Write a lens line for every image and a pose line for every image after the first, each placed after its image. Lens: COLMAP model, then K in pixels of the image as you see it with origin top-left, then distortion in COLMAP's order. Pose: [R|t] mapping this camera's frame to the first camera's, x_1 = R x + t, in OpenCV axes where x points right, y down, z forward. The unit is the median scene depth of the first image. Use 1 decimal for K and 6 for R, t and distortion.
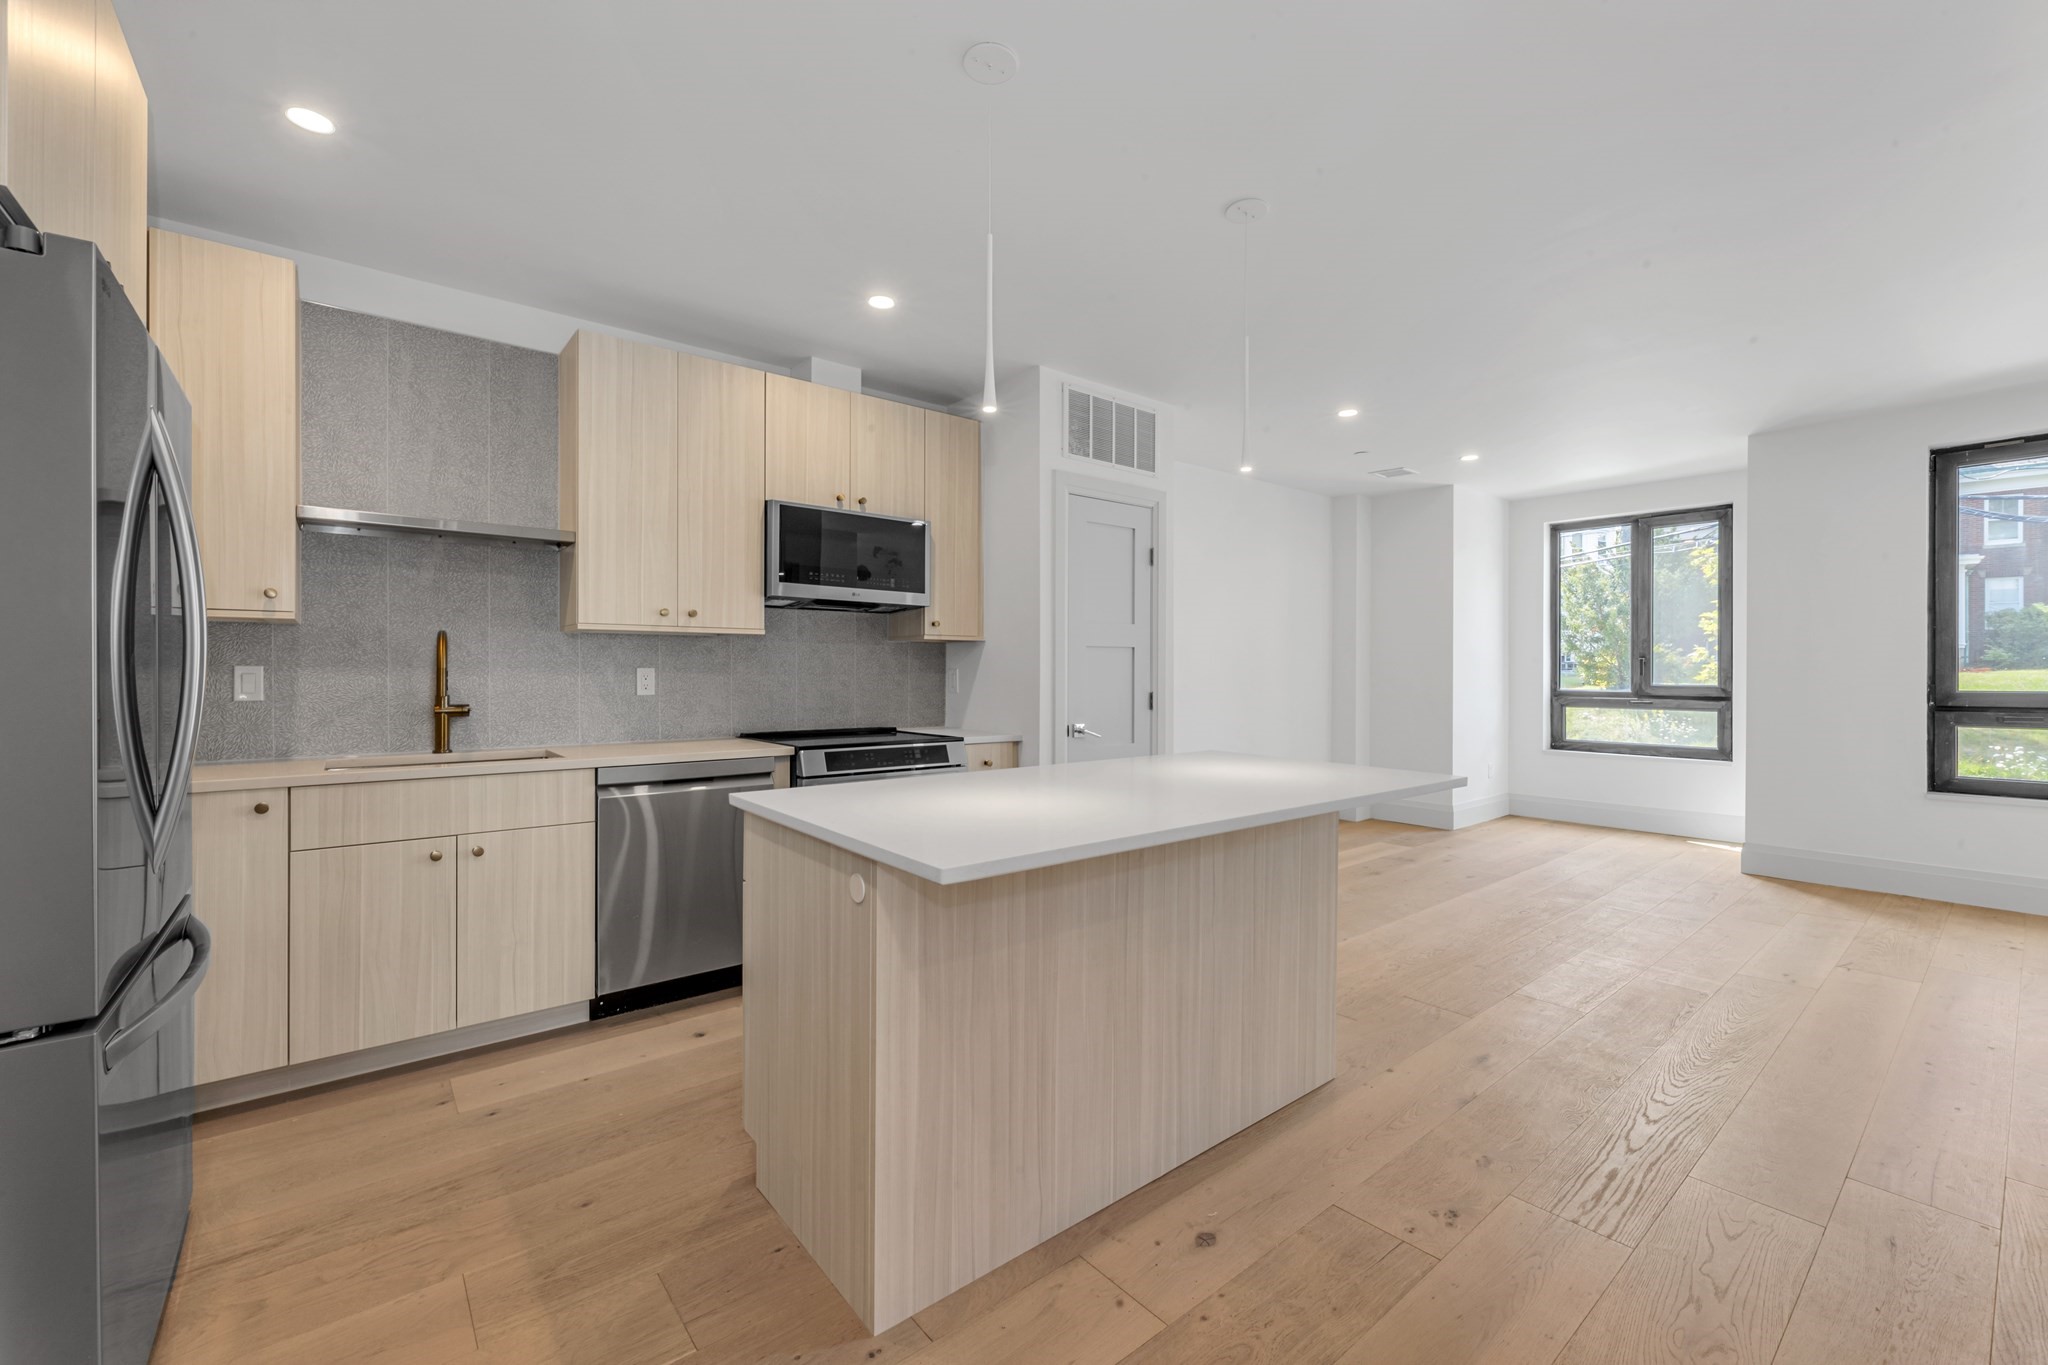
lens RADIAL K [[819.3, 0, 1025.8], [0, 819.3, 674.0], [0, 0, 1]] dist [0.000573, -0.000028]
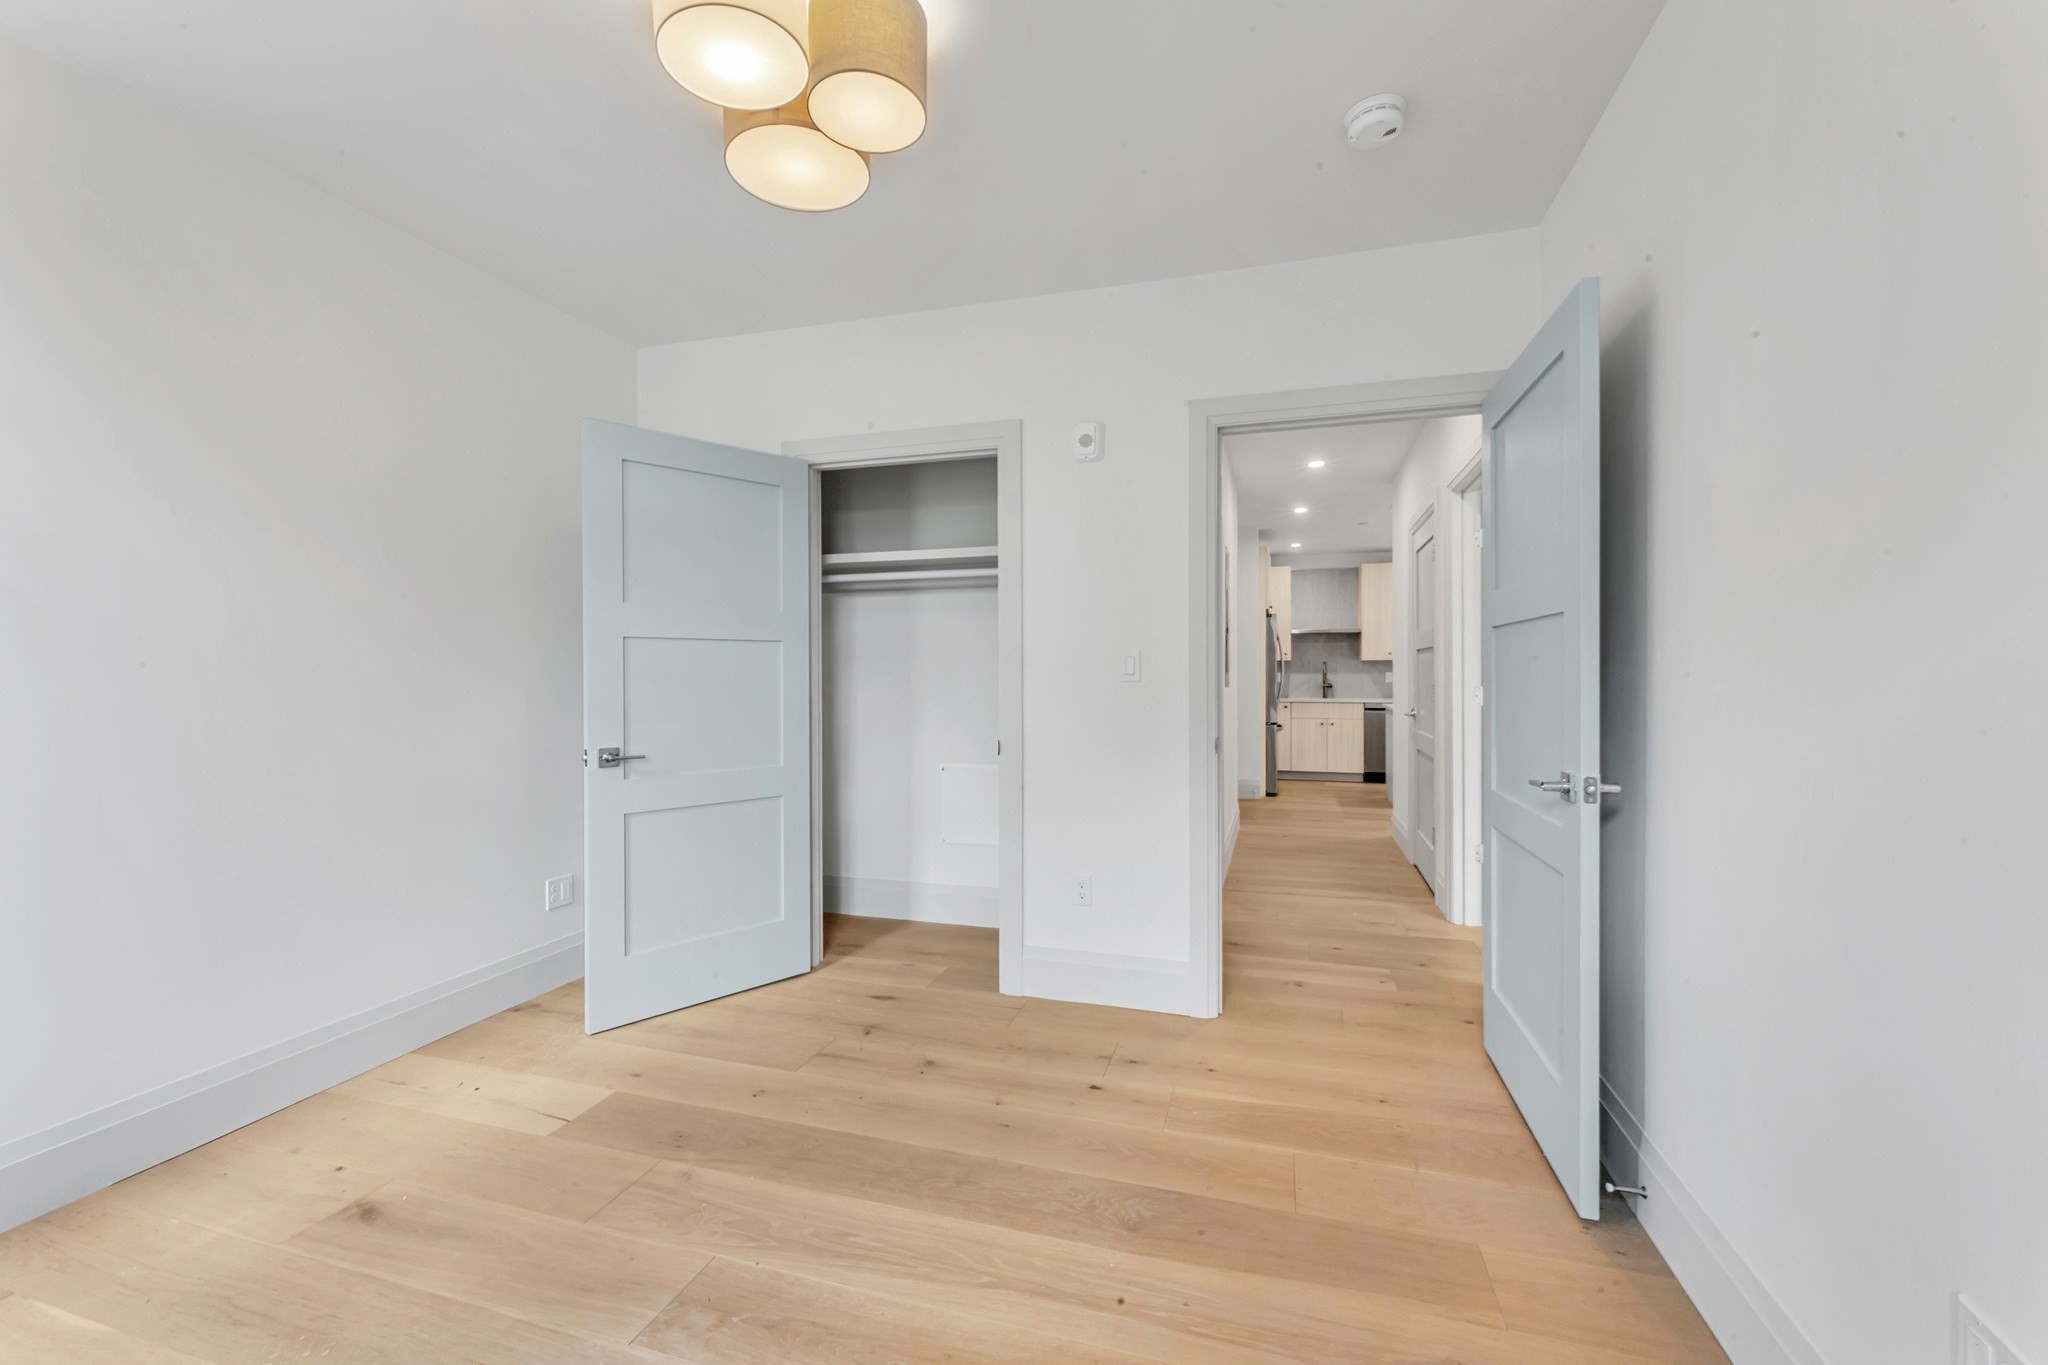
lens RADIAL K [[838.4, 0, 1054.2], [0, 838.4, 669.7], [0, 0, 1]] dist [0.002132, 0.000175]
pose [[0.562552, -0.001309, -0.826761, 1.402765], [0.003328, 0.999994, 0.000681, -0.023097], [0.826755, -0.003135, 0.562554, -1.723354]]
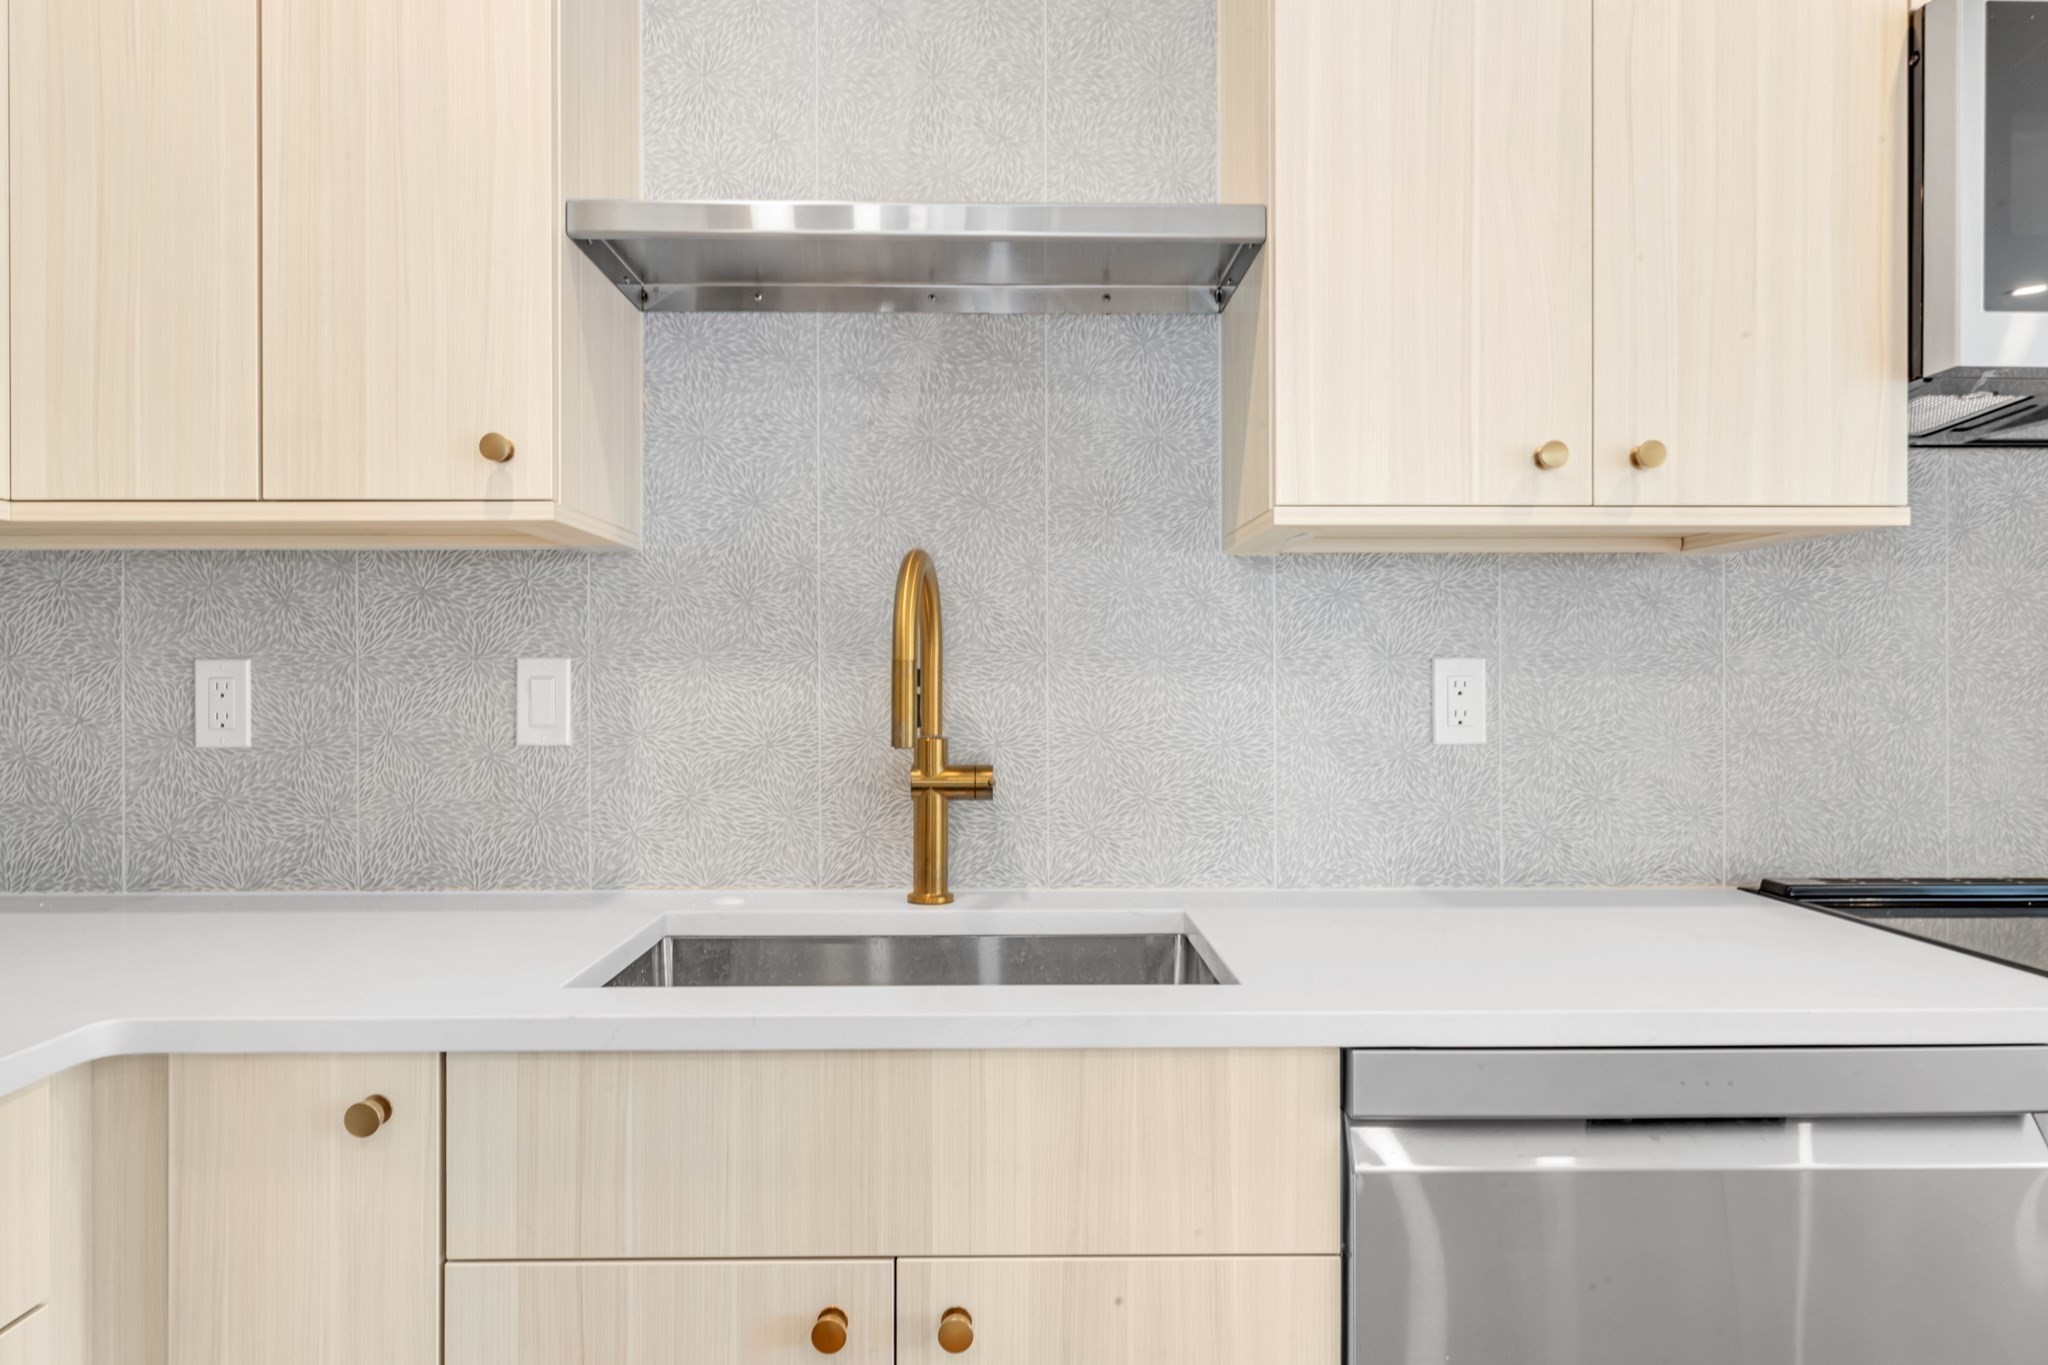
lens RADIAL K [[1461.1, 0, 1033.6], [0, 1461.1, 676.5], [0, 0, 1]] dist [0.003008, 0.000630]
pose [[0.795277, -0.000689, -0.606245, -0.291373], [0.001044, 0.999999, 0.000233, -0.000758], [0.606245, -0.000818, 0.795278, 0.520030]]
